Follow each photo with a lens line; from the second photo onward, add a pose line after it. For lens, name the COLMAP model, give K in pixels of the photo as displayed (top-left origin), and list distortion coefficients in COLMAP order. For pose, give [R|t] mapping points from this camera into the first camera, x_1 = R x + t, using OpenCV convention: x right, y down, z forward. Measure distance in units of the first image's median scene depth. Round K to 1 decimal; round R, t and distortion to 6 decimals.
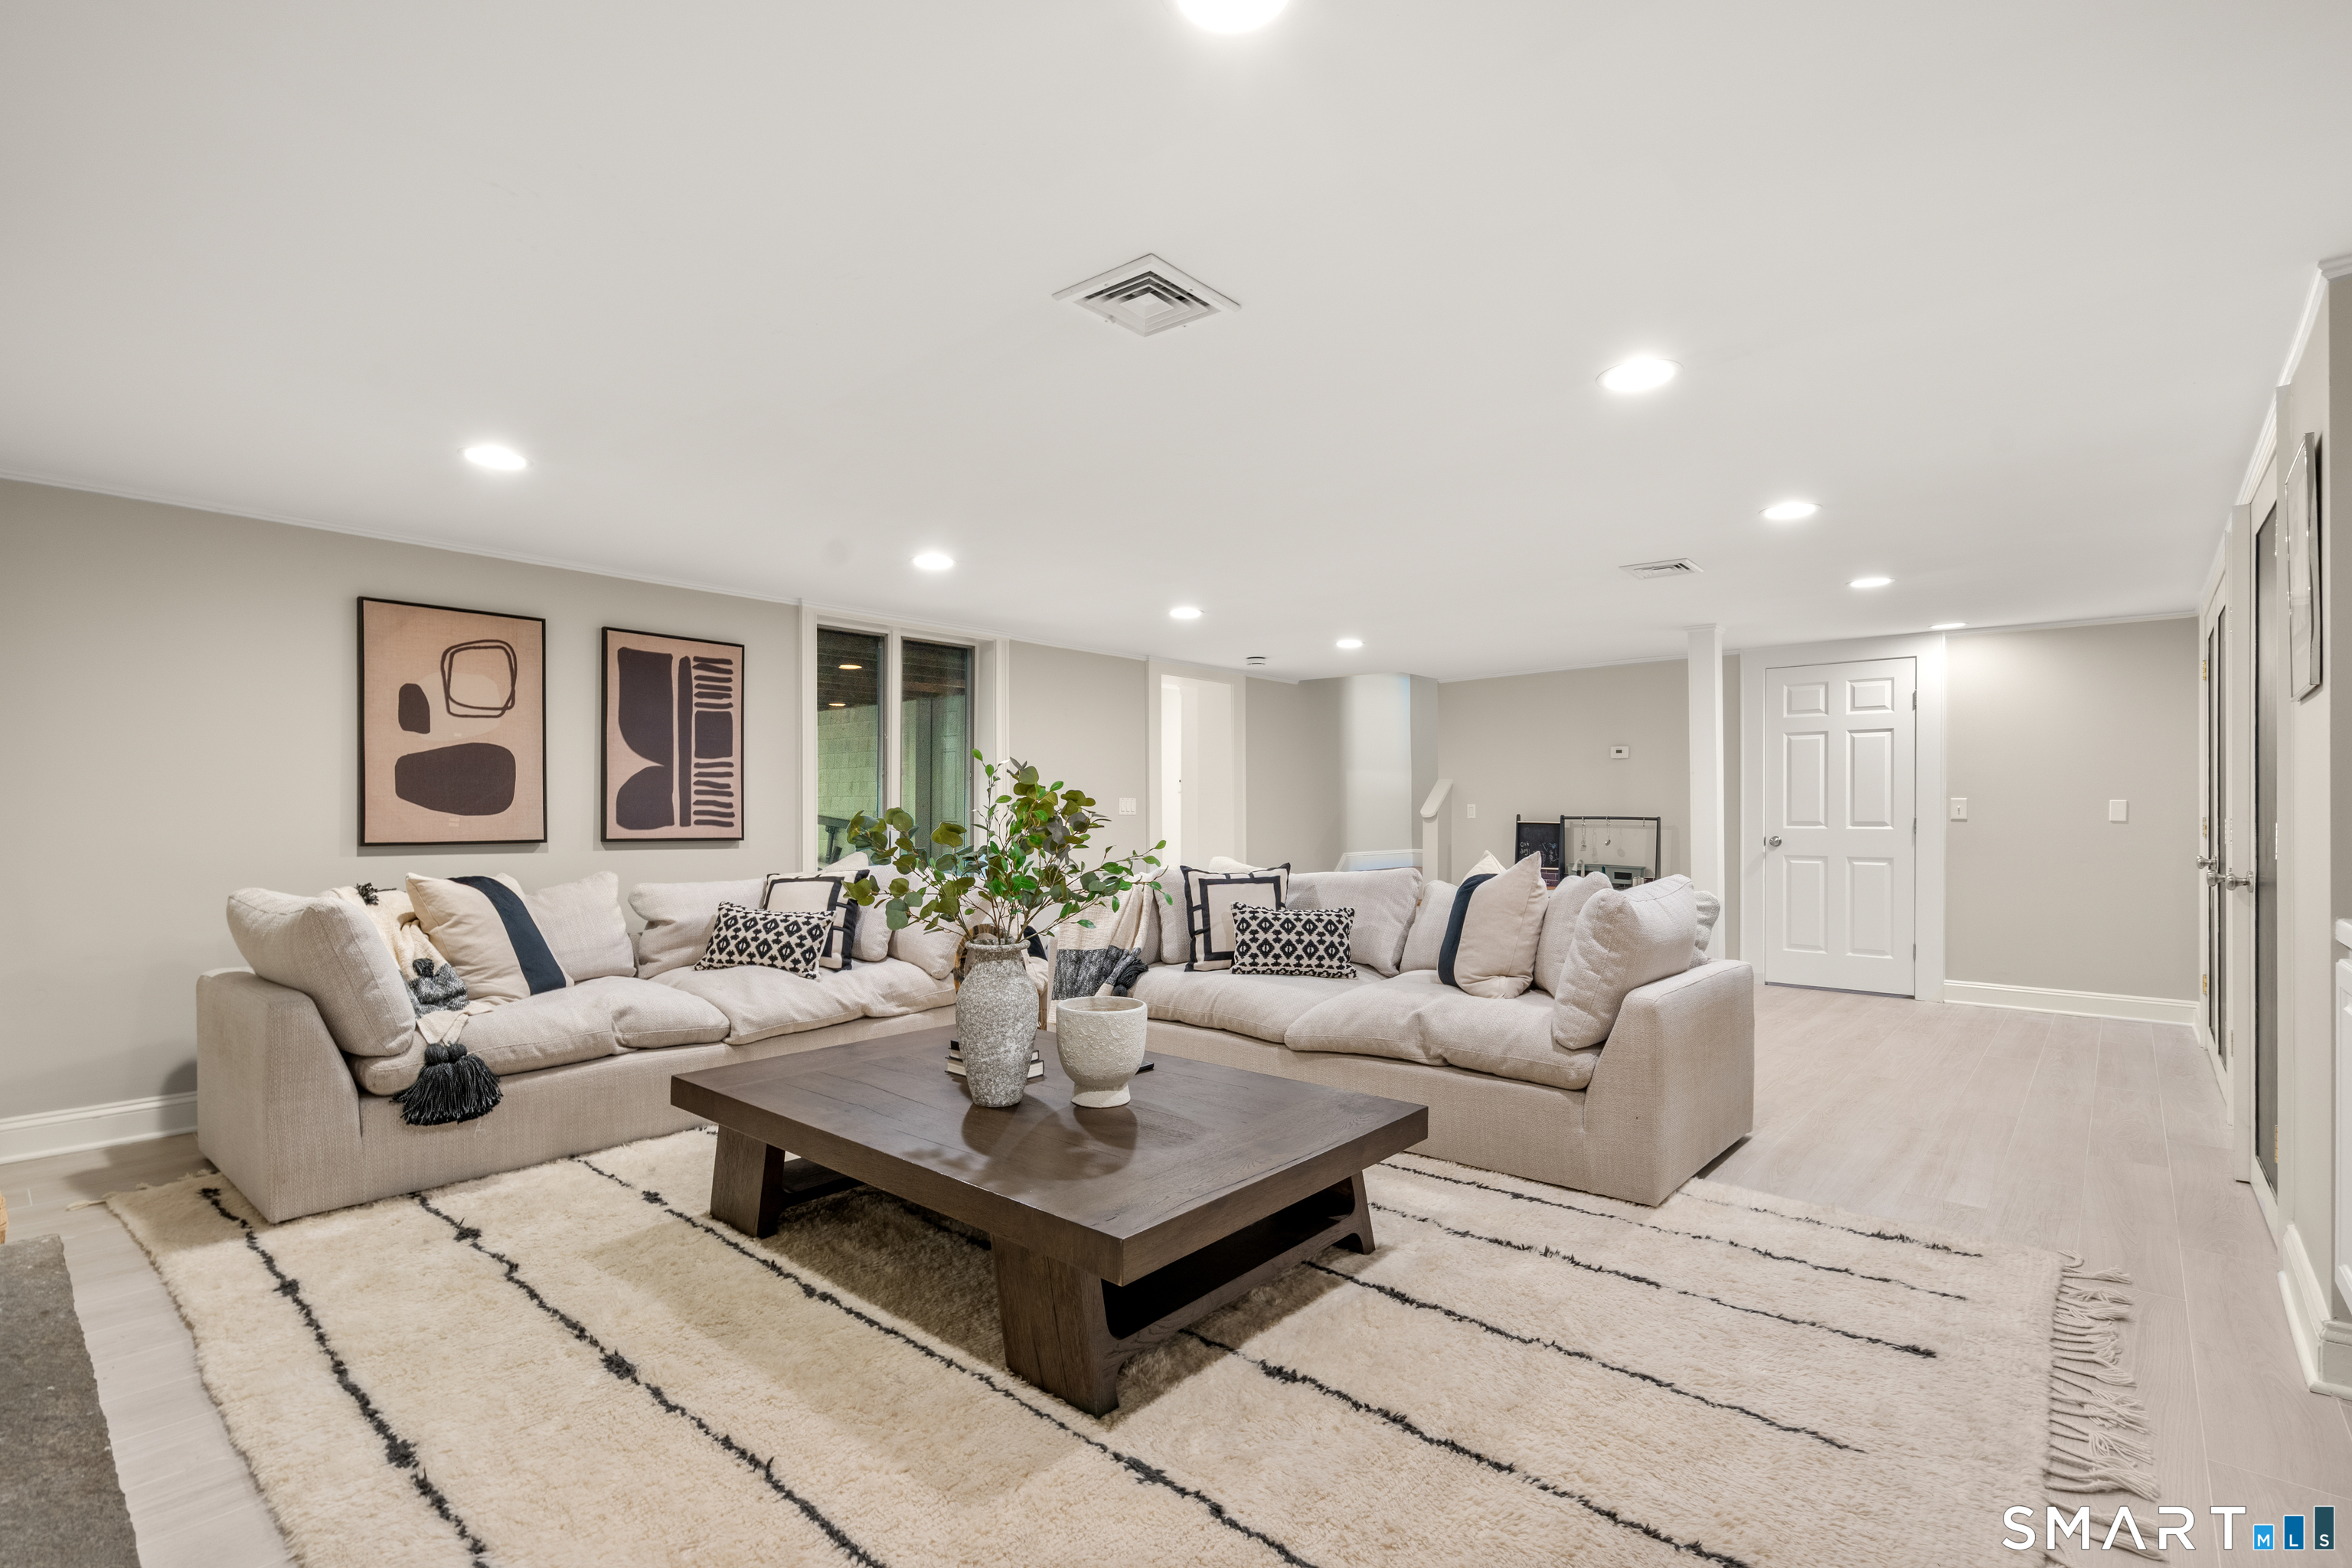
lens RADIAL K [[1074.5, 0, 1191.8], [0, 1074.5, 819.4], [0, 0, 1]] dist [-0.001988, 0.000857]
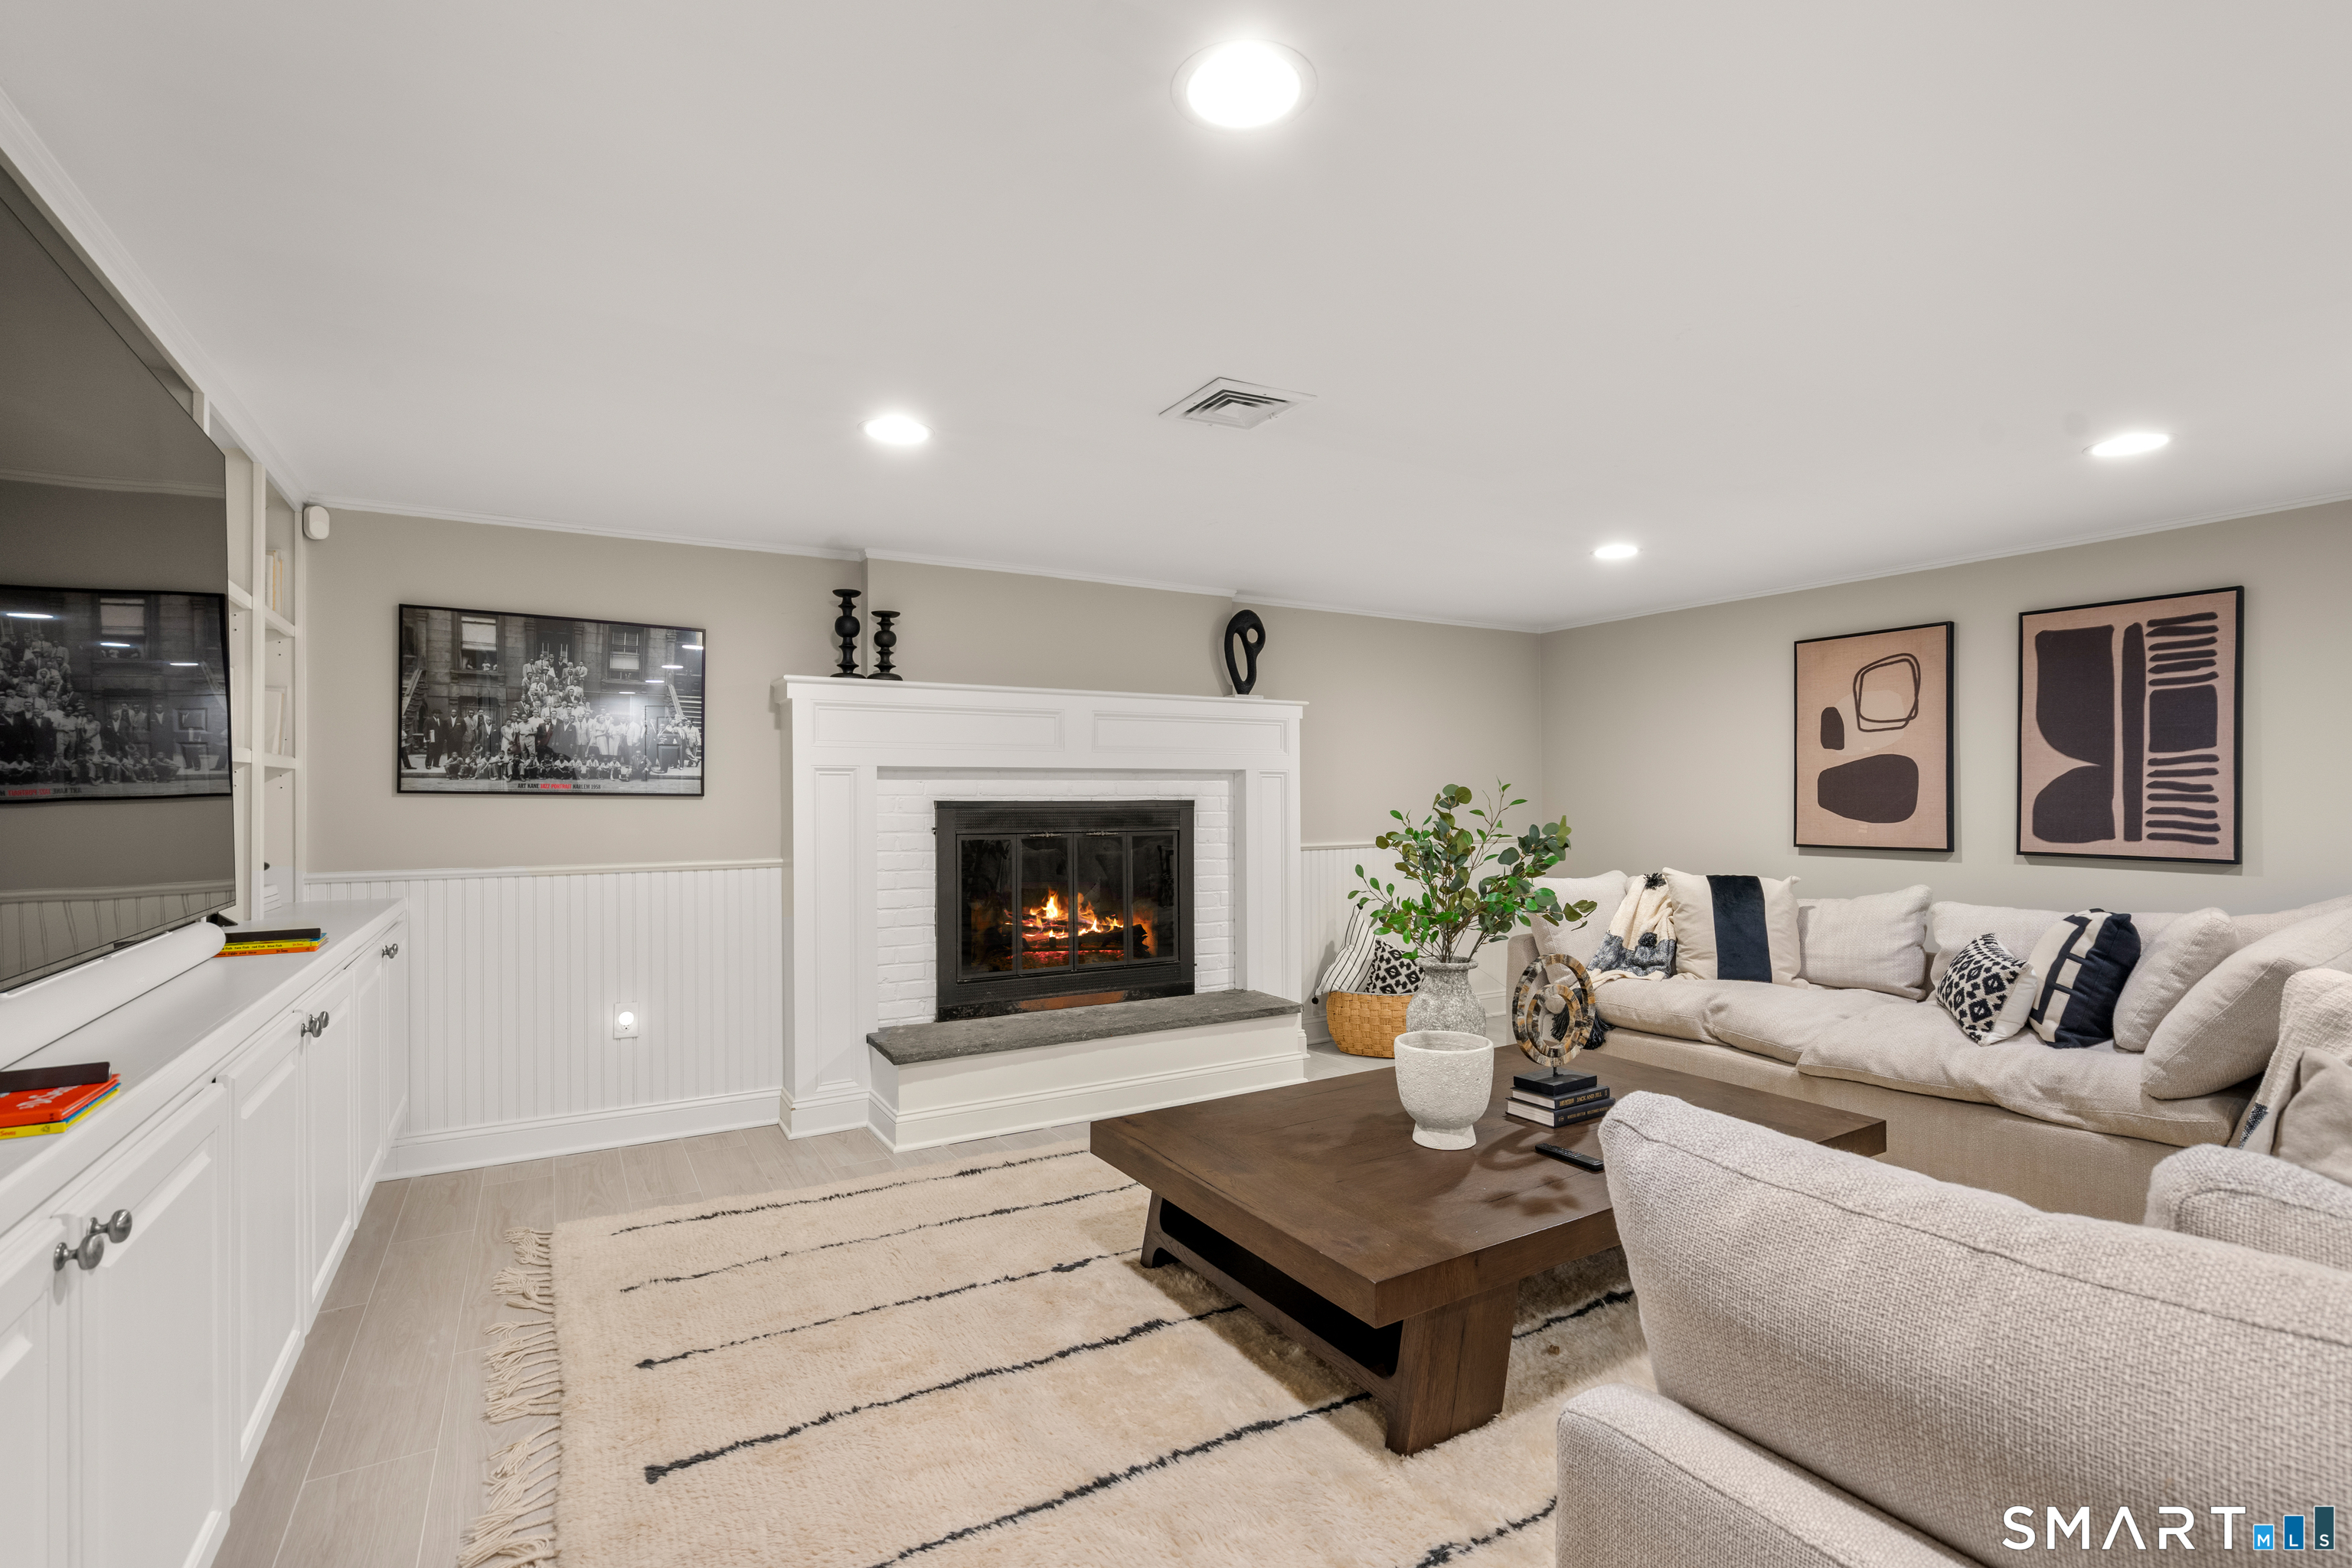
lens RADIAL K [[1074.5, 0, 1176.5], [0, 1074.5, 793.4], [0, 0, 1]] dist [-0.001988, 0.000857]
pose [[-0.323130, -0.003174, -0.946349, 0.514389], [-0.000593, 0.999995, -0.003152, -0.026381], [0.946354, -0.000457, -0.323130, 0.617706]]
